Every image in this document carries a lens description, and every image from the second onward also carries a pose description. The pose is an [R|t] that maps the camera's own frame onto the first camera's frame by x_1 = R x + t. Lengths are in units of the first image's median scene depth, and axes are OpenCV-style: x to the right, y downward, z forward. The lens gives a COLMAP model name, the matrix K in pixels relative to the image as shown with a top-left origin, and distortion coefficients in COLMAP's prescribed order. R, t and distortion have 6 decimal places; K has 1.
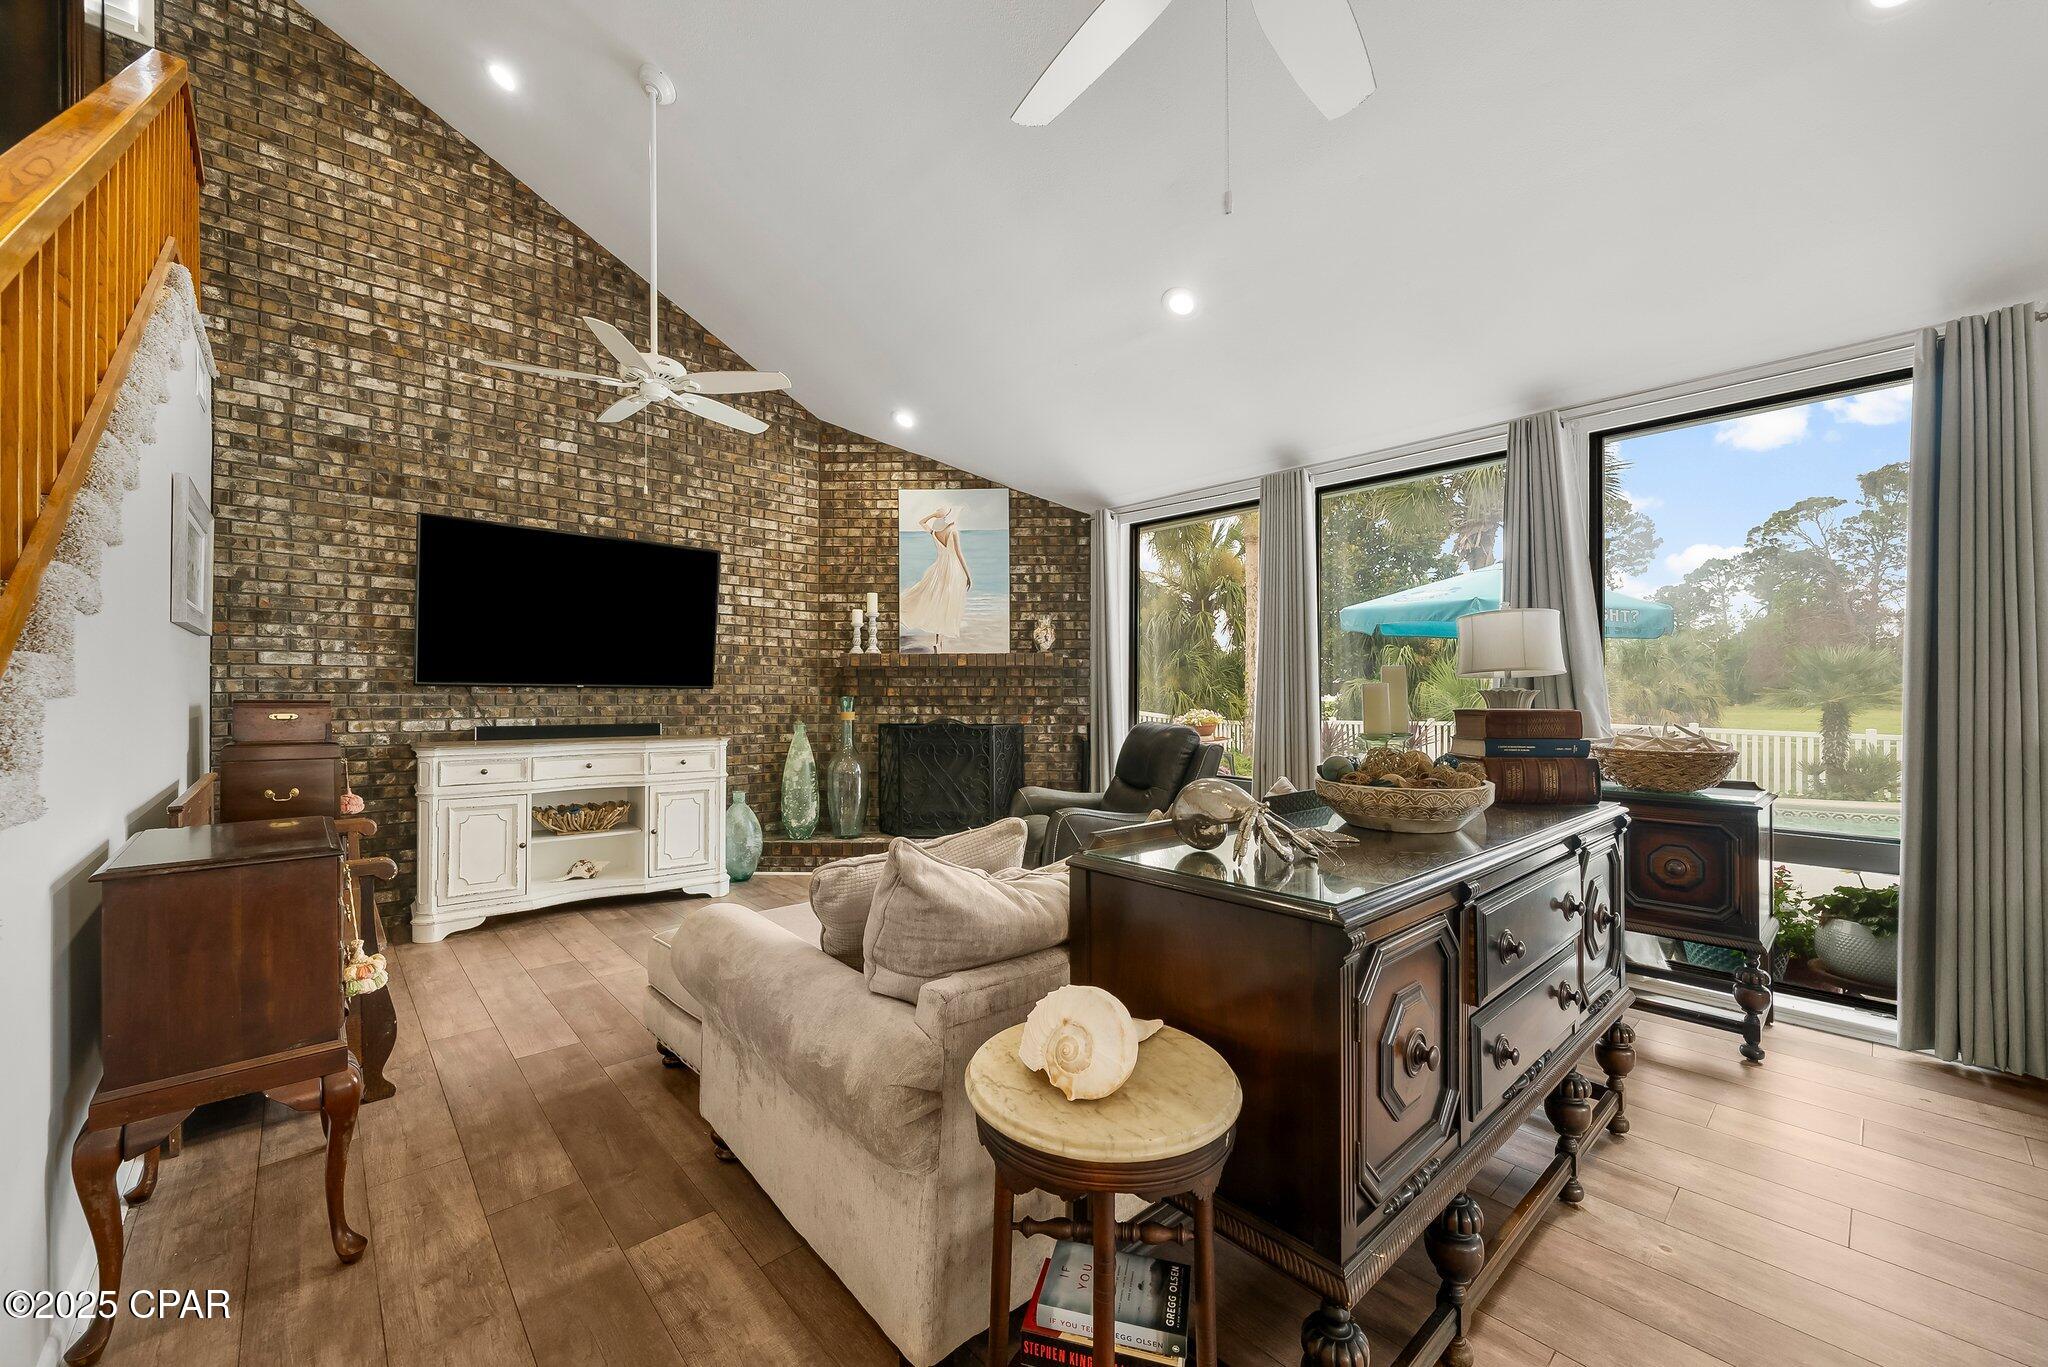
lens RADIAL K [[785.3, 0, 1022.1], [0, 785.3, 692.5], [0, 0, 1]] dist [-0.005792, 0.000065]
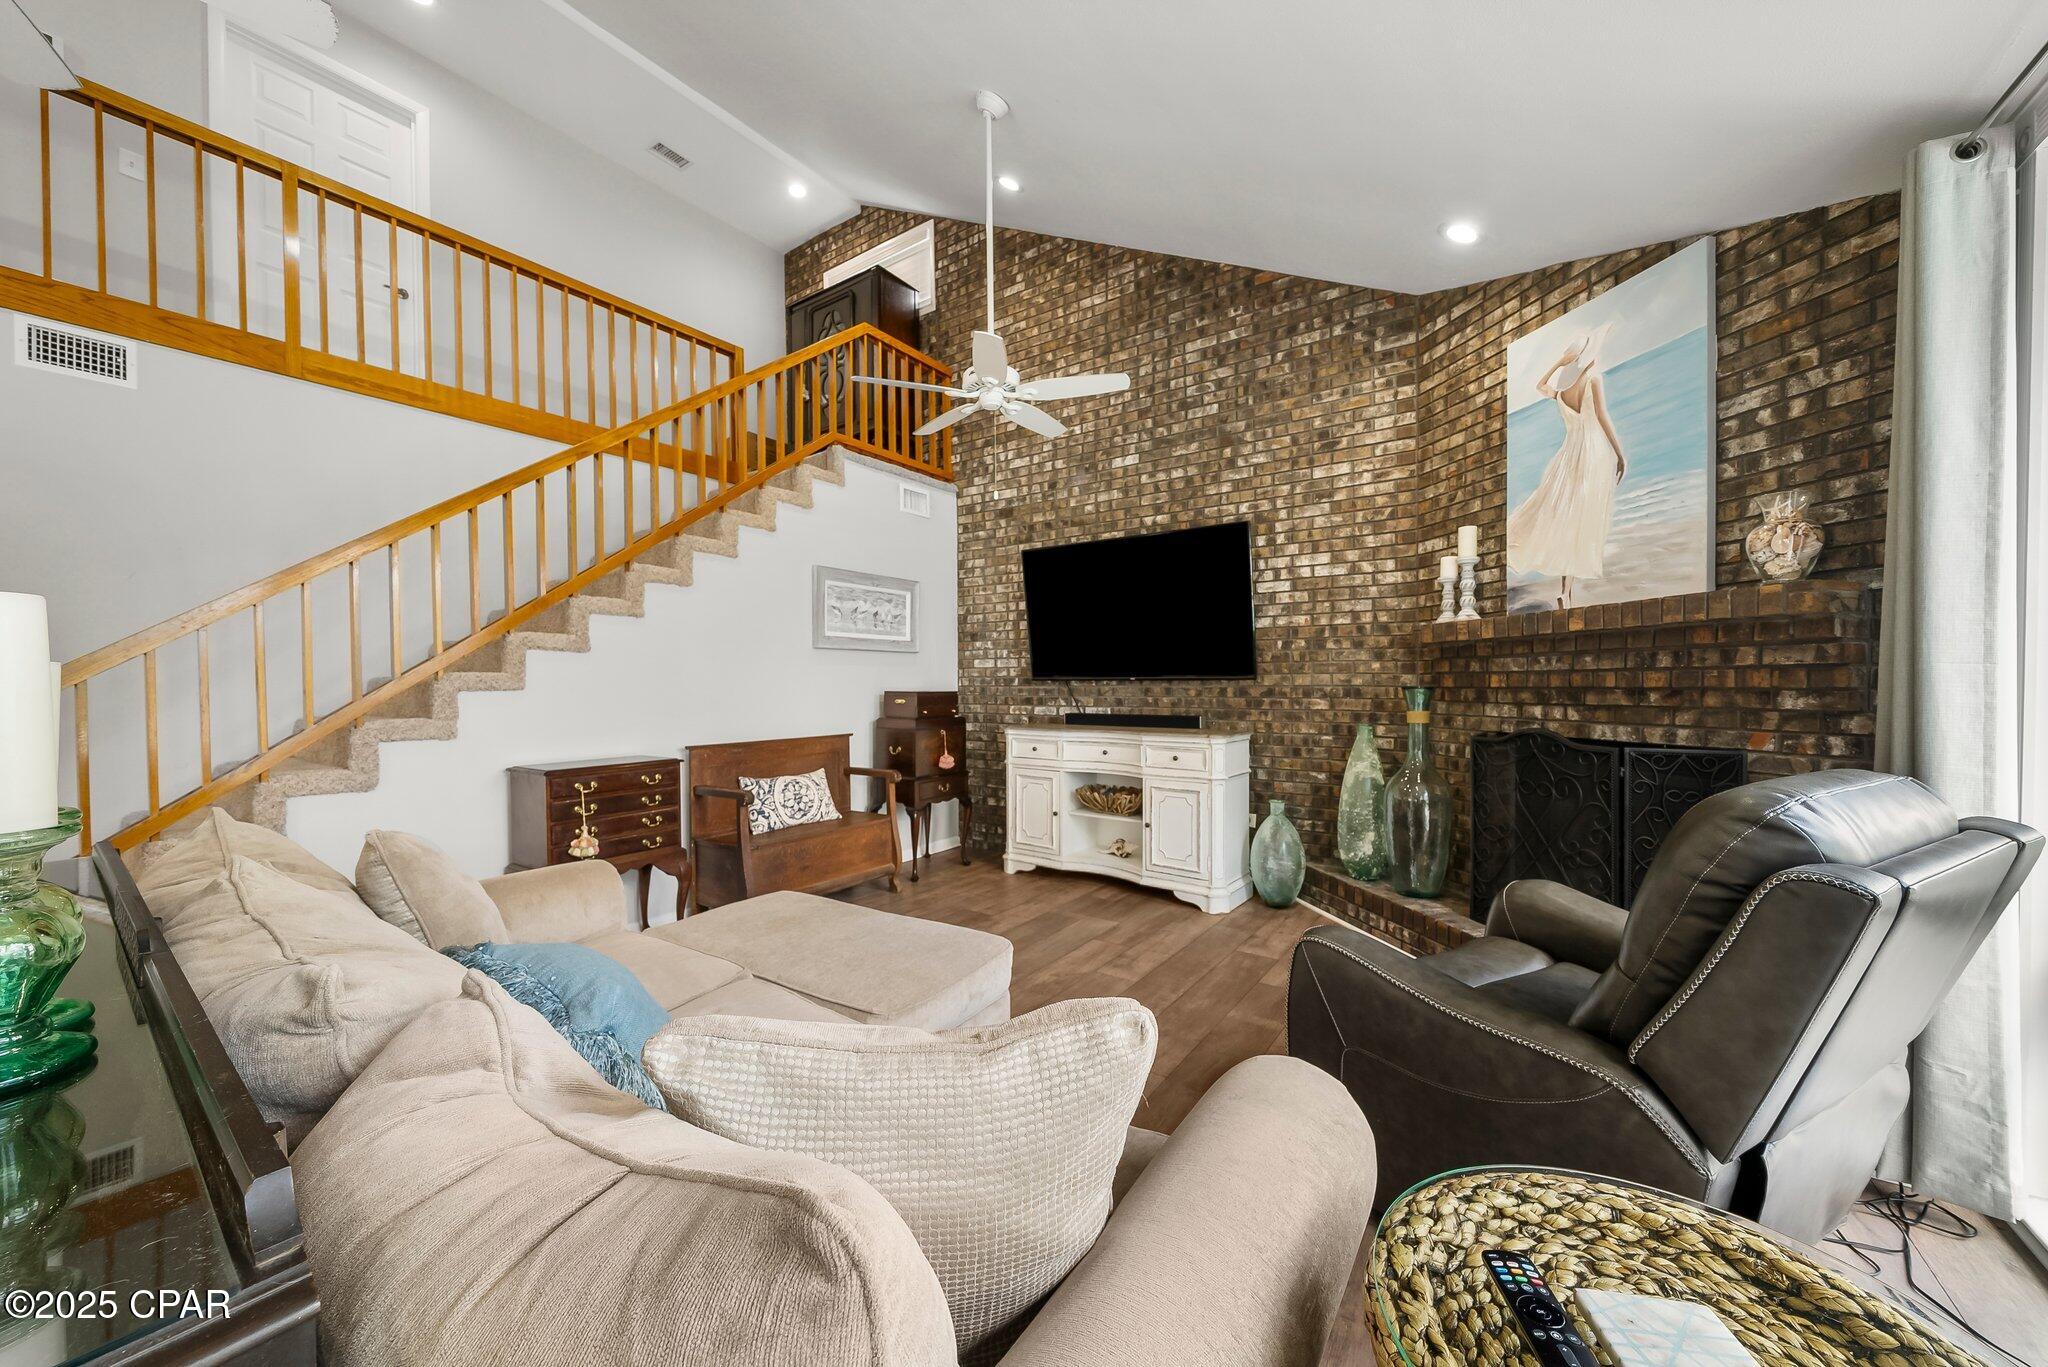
lens RADIAL K [[717.1, 0, 1027.7], [0, 717.1, 697.0], [0, 0, 1]] dist [-0.007169, 0.000591]
pose [[0.229037, 0.015817, -0.973289, 0.314780], [0.010986, 0.999762, 0.018833, -0.002748], [0.973356, -0.015006, 0.228809, 0.543387]]
